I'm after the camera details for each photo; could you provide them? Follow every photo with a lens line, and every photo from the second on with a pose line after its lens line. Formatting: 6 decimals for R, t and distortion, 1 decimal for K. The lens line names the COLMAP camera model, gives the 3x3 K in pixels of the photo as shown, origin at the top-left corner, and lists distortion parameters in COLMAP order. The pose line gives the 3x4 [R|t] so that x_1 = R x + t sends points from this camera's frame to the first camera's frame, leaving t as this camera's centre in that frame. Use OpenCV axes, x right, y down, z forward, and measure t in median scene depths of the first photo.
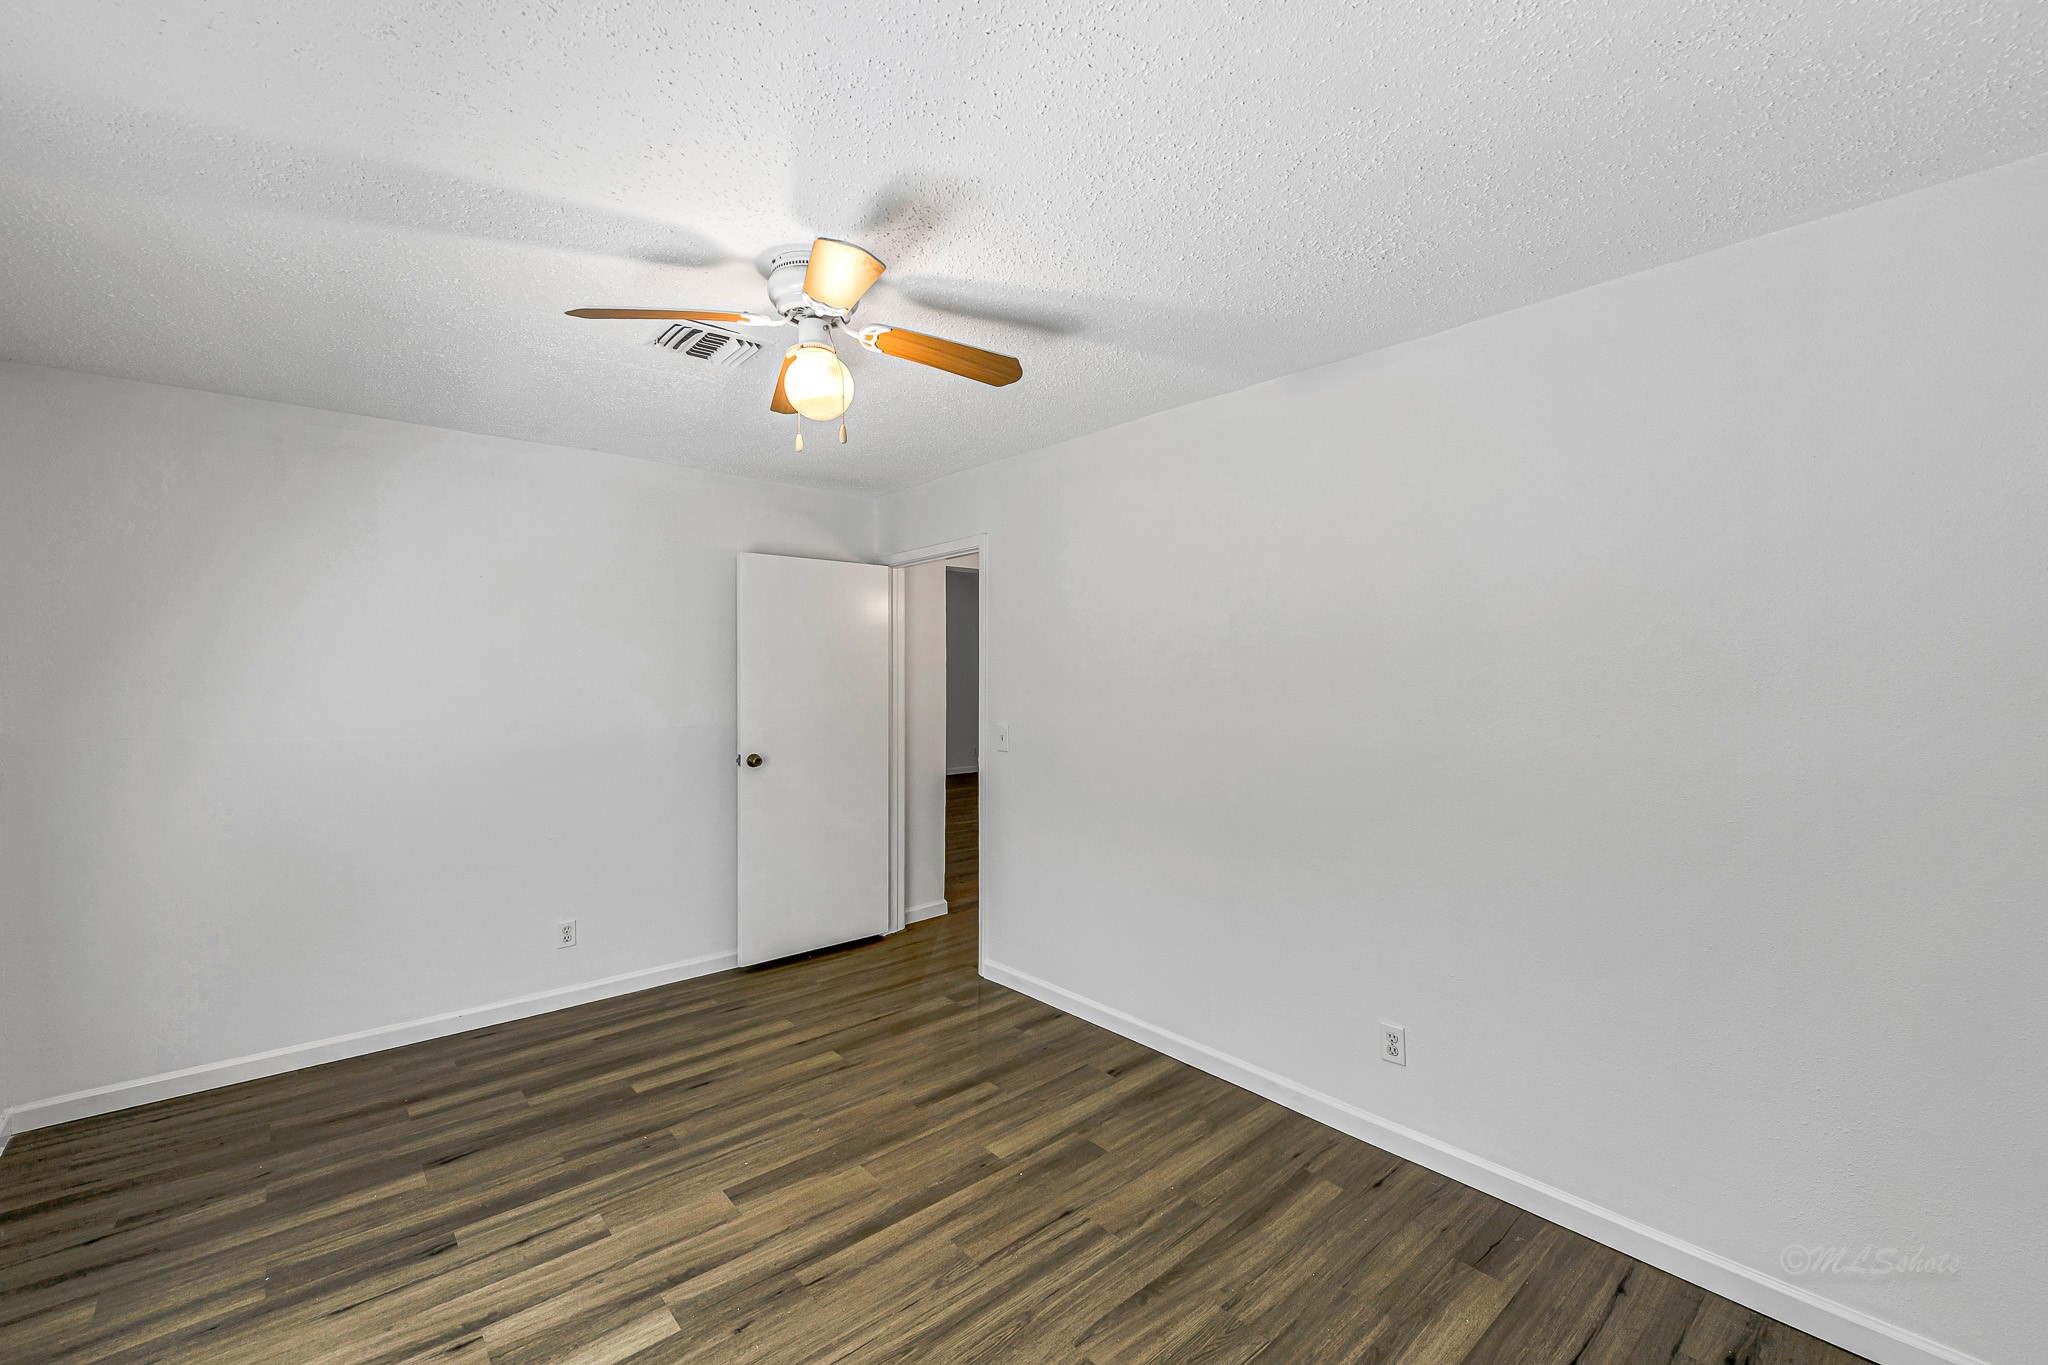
lens RADIAL K [[841.6, 0, 1022.5], [0, 841.6, 680.7], [0, 0, 1]] dist [0.012536, -0.005594]
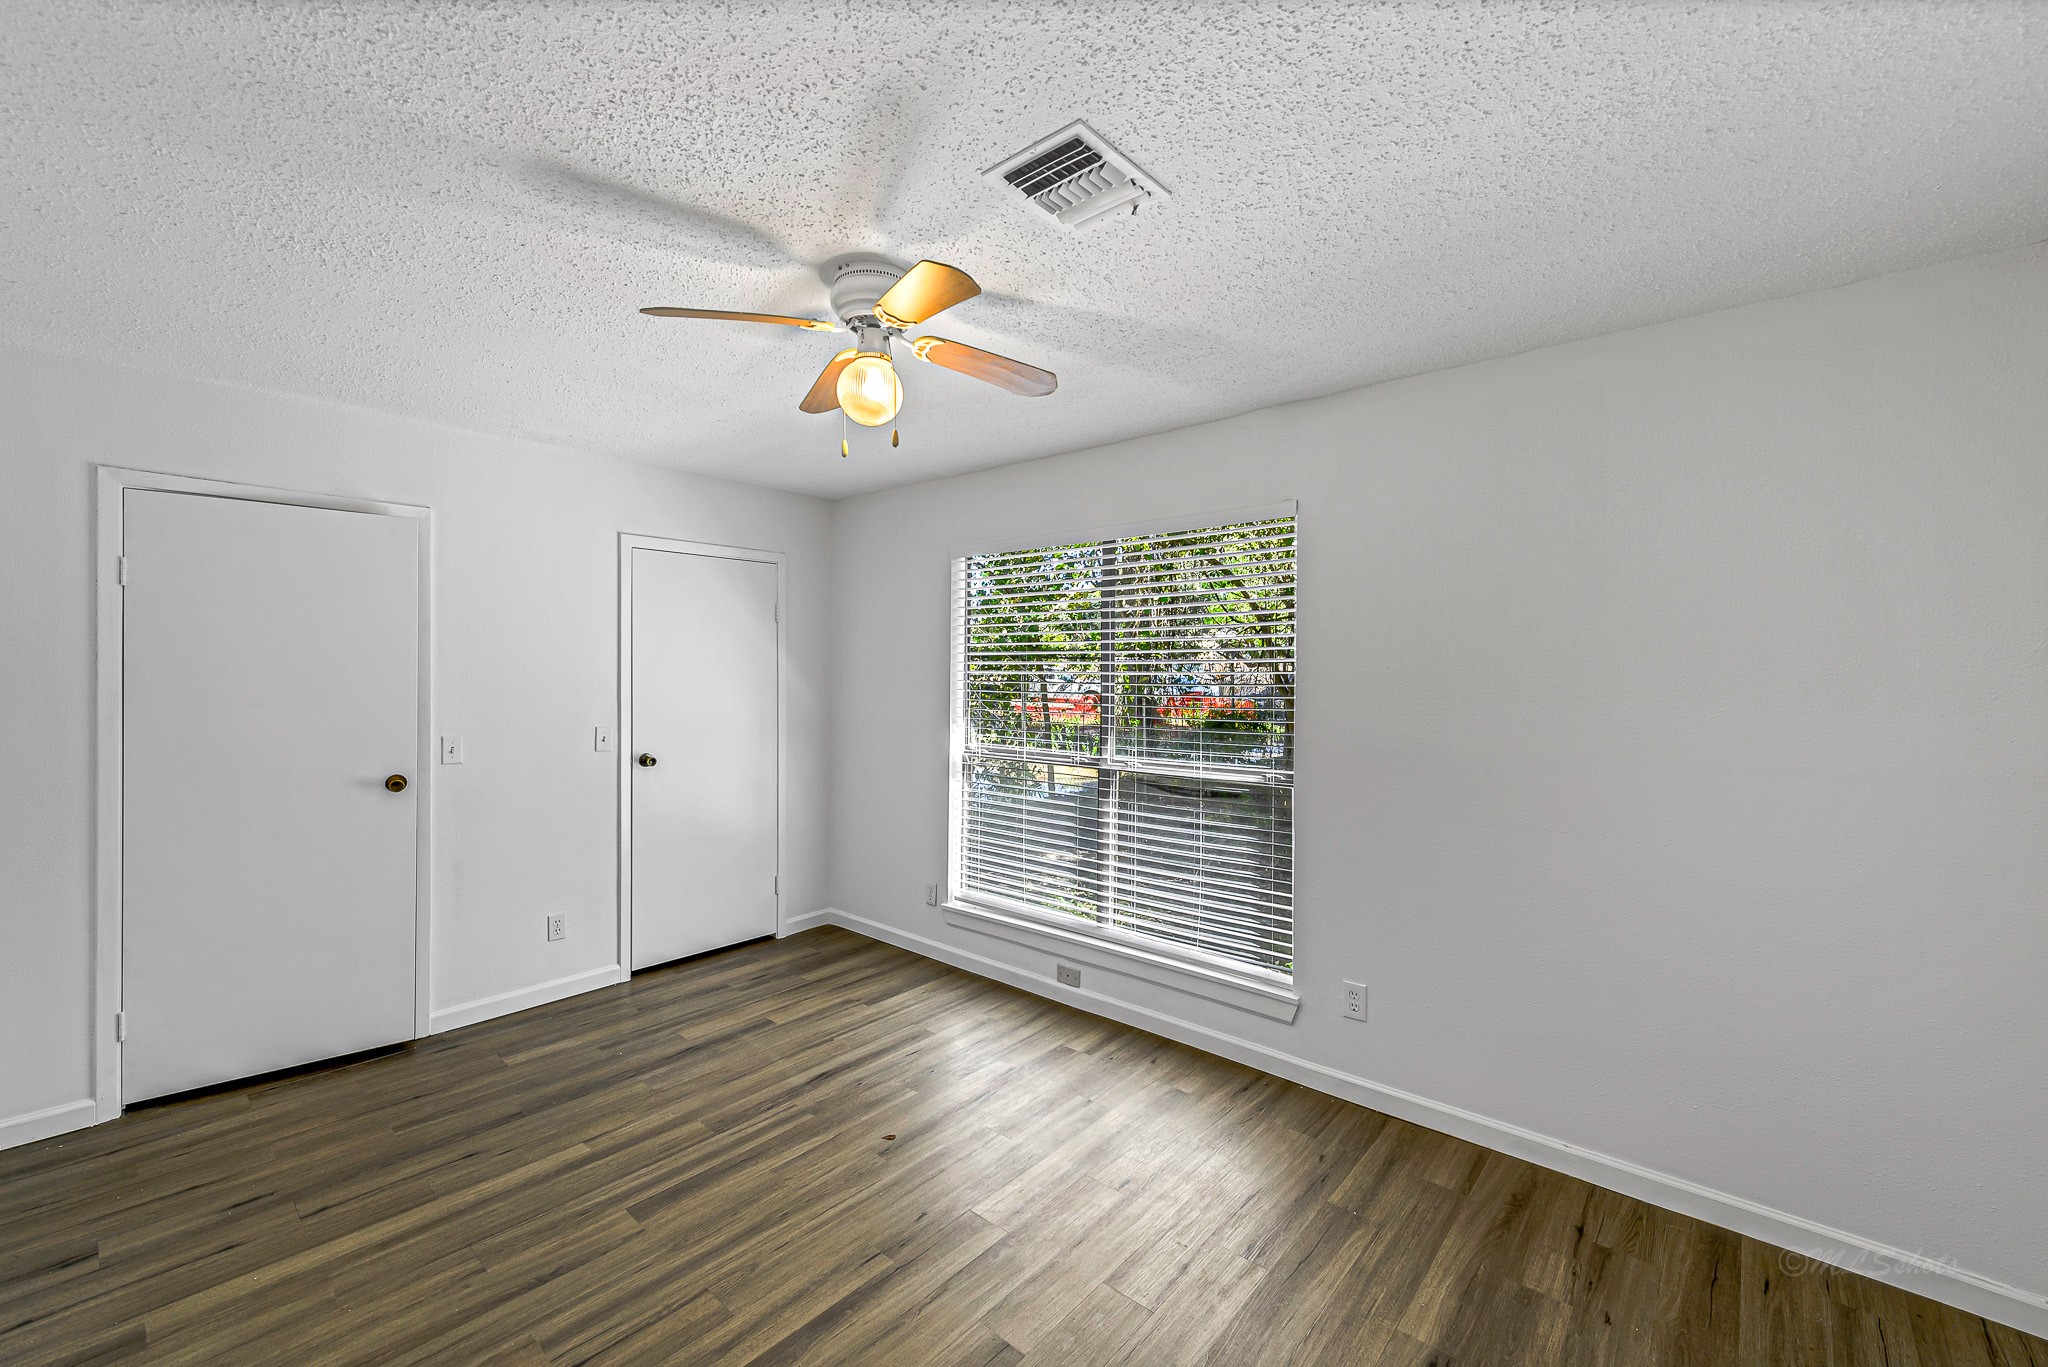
lens RADIAL K [[841.6, 0, 1022.5], [0, 841.6, 681.7], [0, 0, 1]] dist [0.012536, -0.005594]
pose [[-0.991924, -0.002012, -0.126818, -0.285567], [-0.005802, 0.999547, 0.029519, -0.045197], [0.126701, 0.030016, -0.991487, 1.985244]]
